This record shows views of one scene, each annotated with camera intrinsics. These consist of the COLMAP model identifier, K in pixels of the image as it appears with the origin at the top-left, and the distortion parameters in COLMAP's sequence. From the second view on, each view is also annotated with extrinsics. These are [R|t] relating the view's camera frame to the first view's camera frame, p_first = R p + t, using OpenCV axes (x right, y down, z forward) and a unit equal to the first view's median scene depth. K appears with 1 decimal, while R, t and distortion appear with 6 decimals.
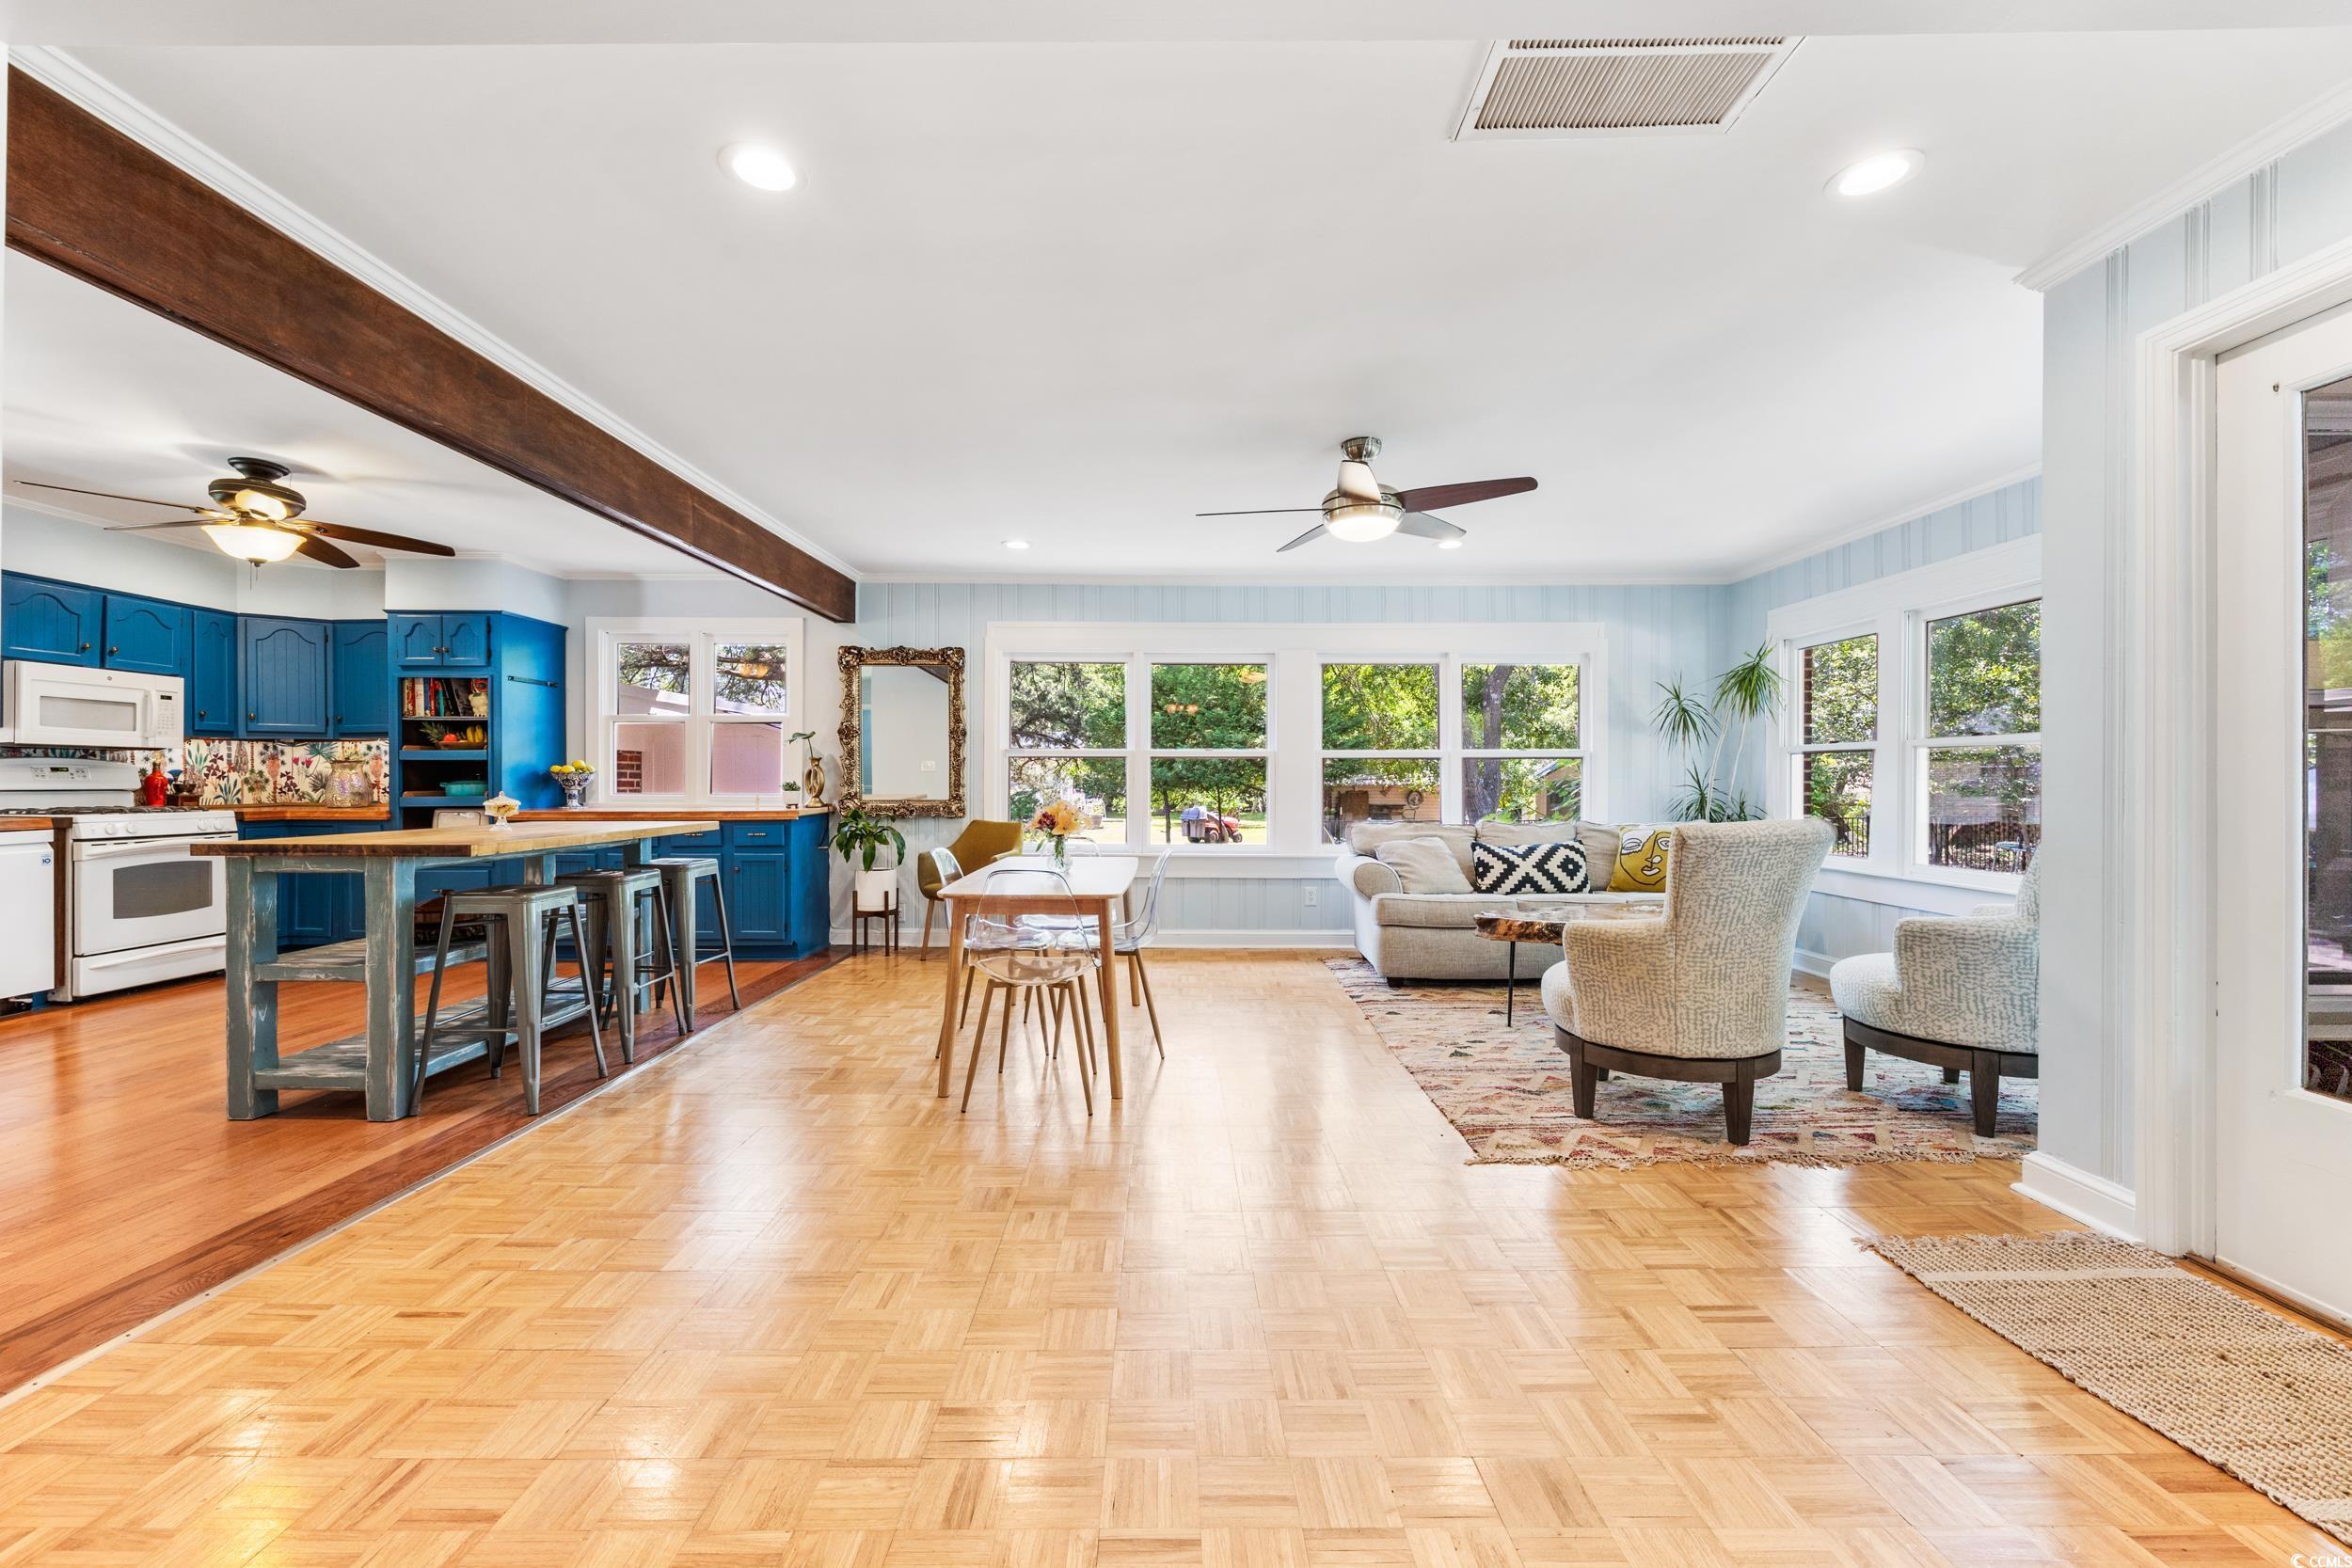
lens RADIAL K [[942.9, 0, 1177.4], [0, 942.9, 774.0], [0, 0, 1]] dist [-0.006162, 0.000784]
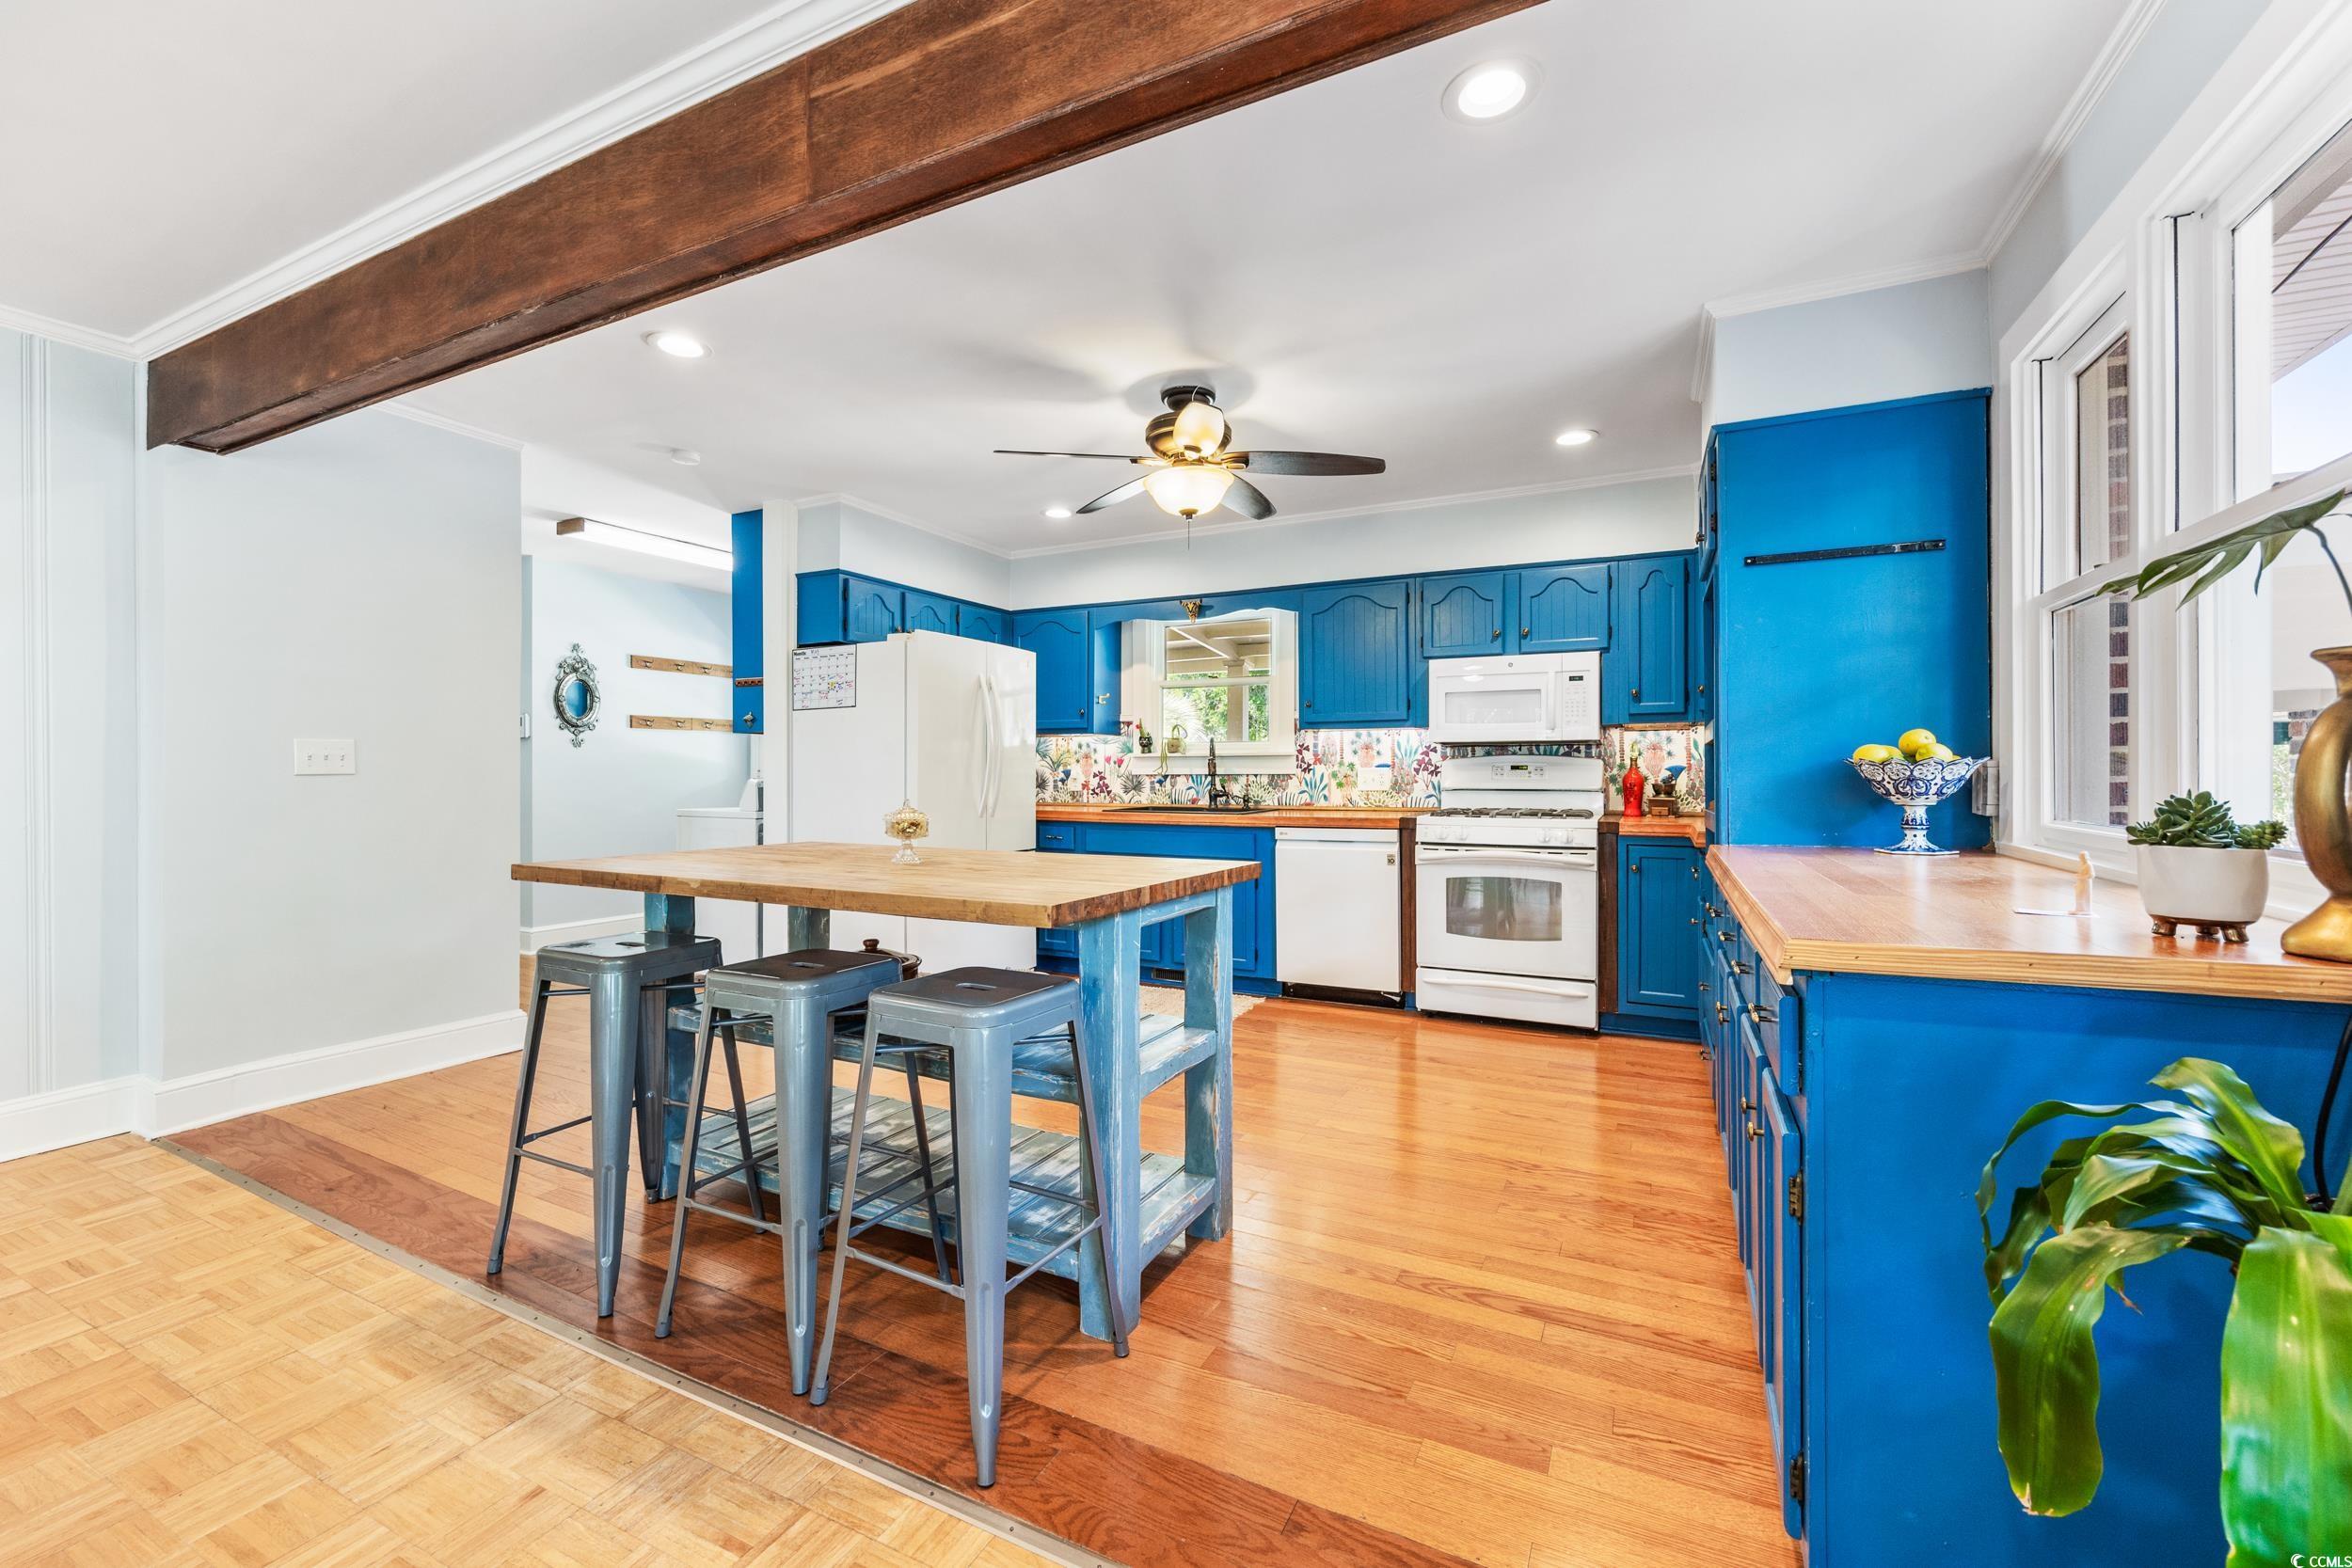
lens RADIAL K [[942.9, 0, 1173.2], [0, 942.9, 780.5], [0, 0, 1]] dist [-0.006162, 0.000784]
pose [[-0.455222, 0.005192, -0.890363, -0.173927], [0.003749, 0.999985, 0.003914, 0.003091], [0.890370, -0.001556, -0.455235, 0.993661]]
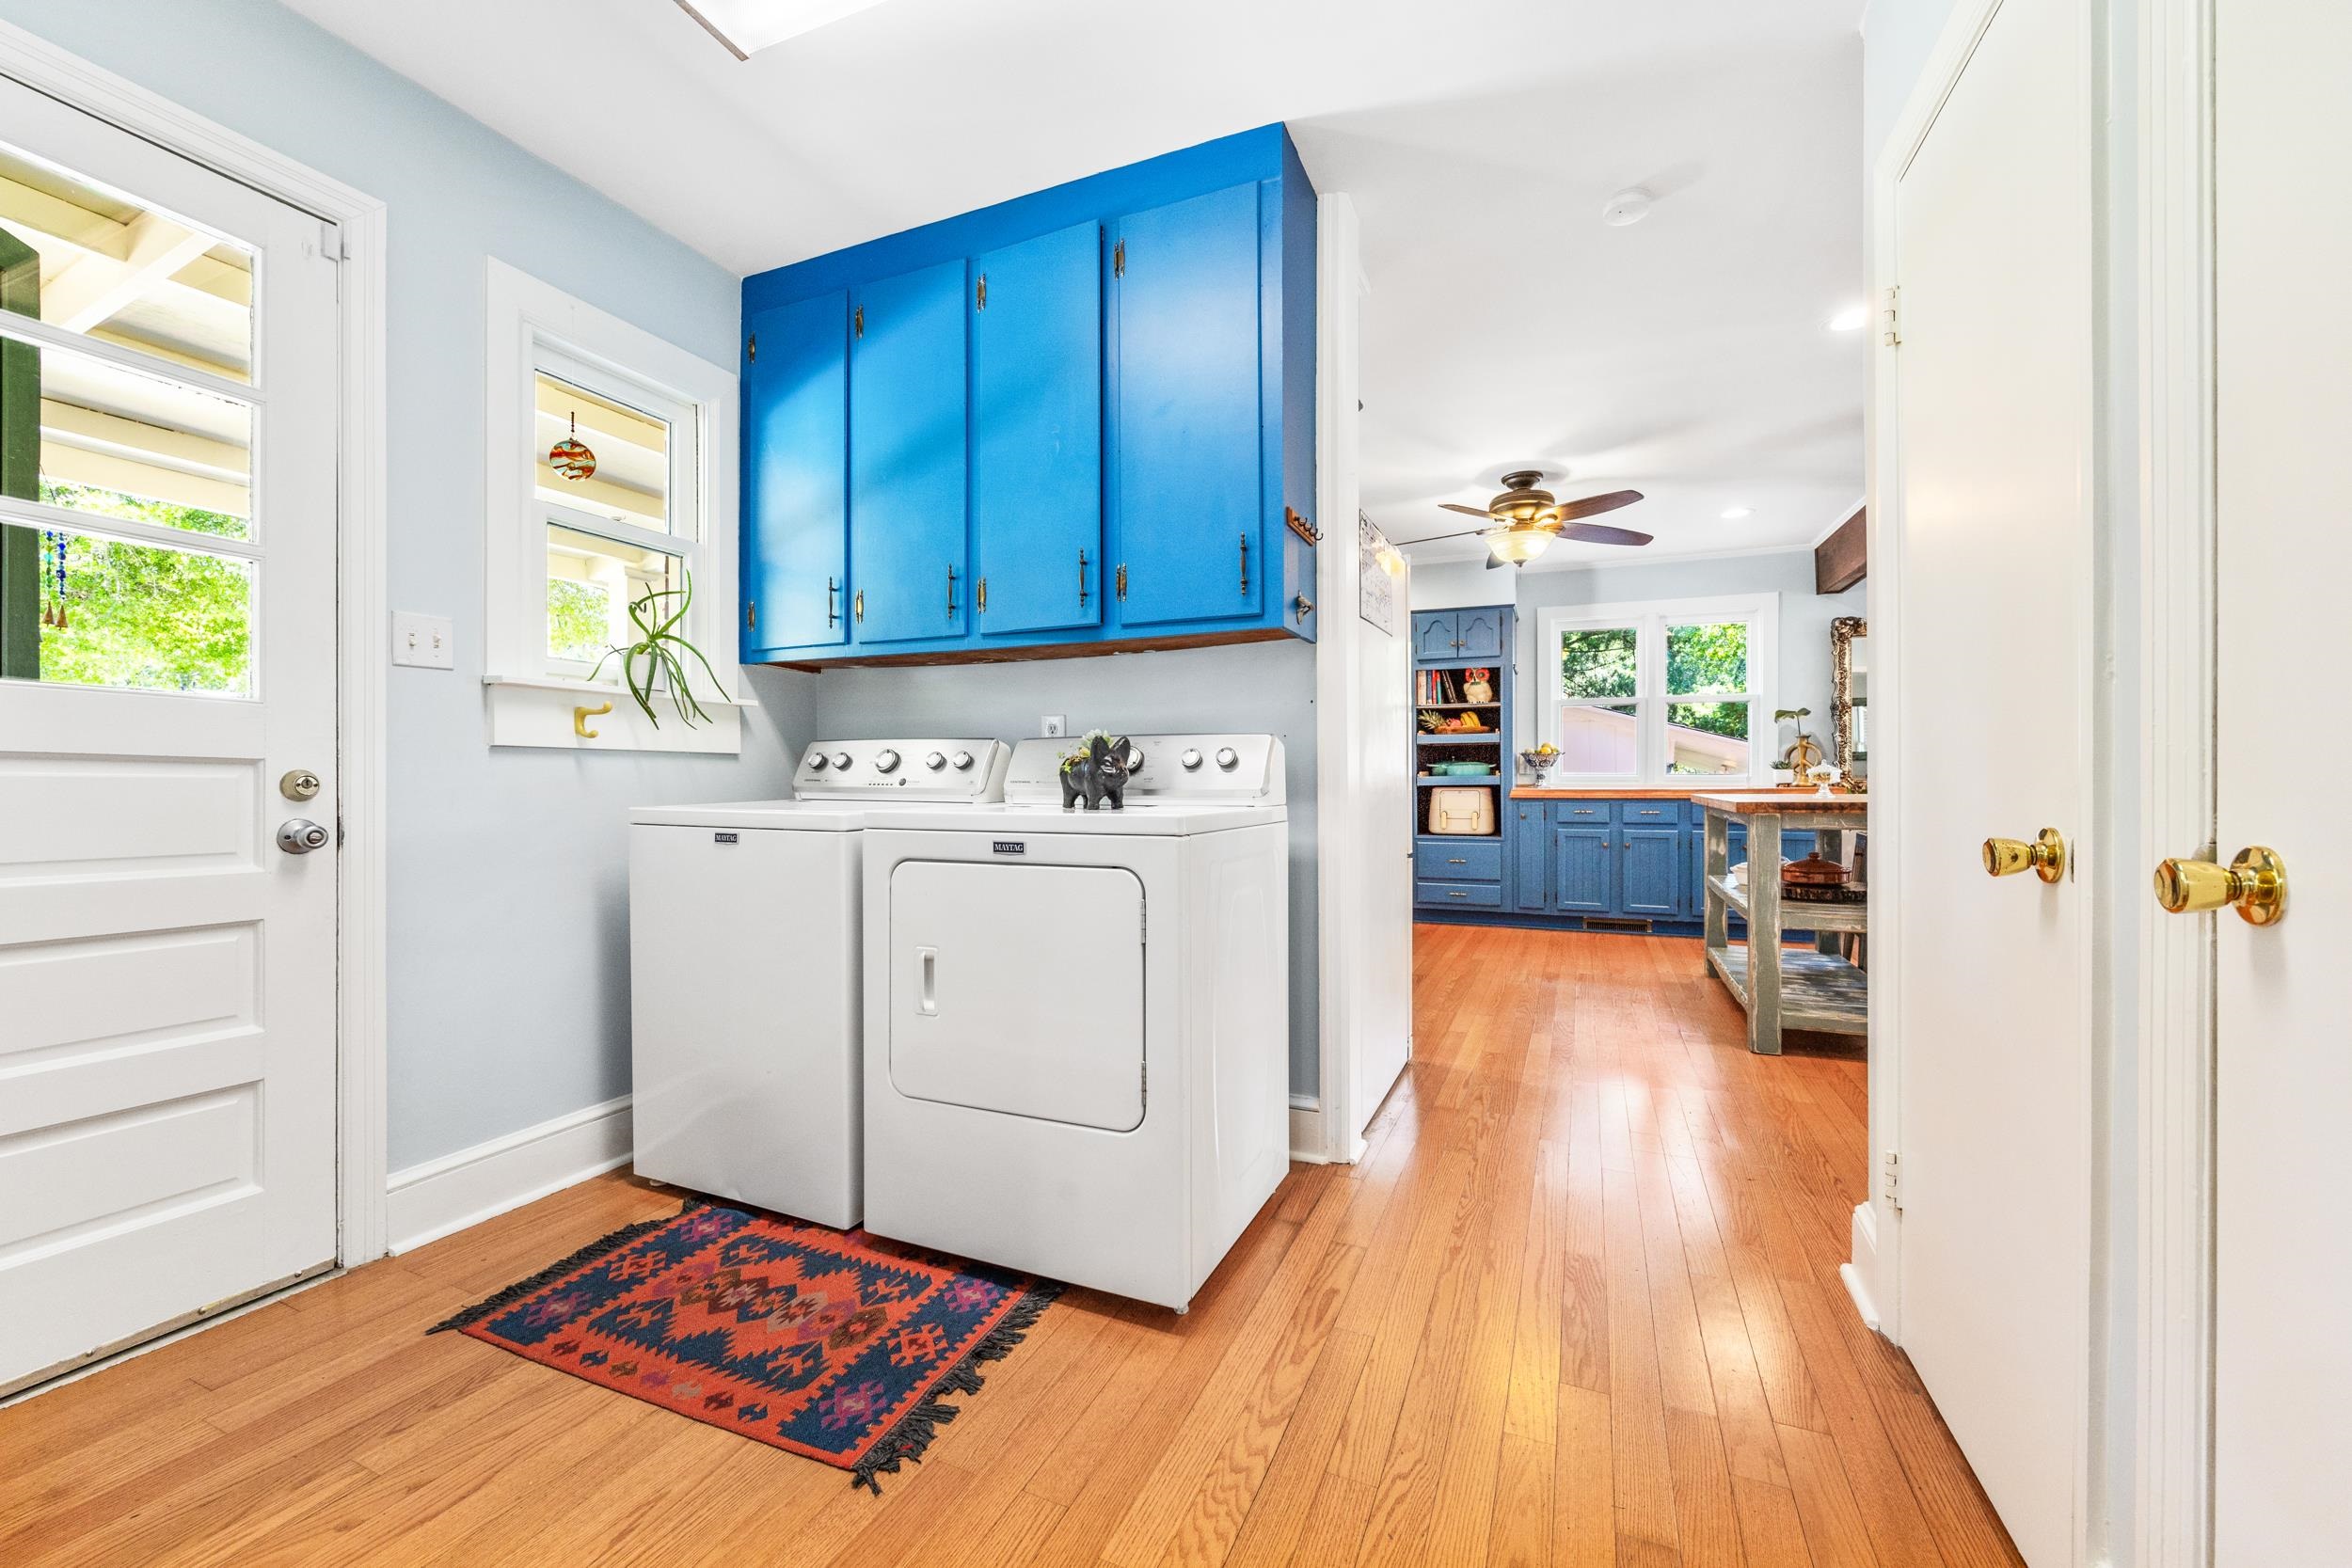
lens RADIAL K [[942.9, 0, 1163.5], [0, 942.9, 783.7], [0, 0, 1]] dist [-0.006162, 0.000784]
pose [[0.919660, -0.003330, -0.392700, -0.678641], [0.007738, 0.999924, 0.009643, 0.020130], [0.392638, -0.011907, 0.919616, -0.161170]]
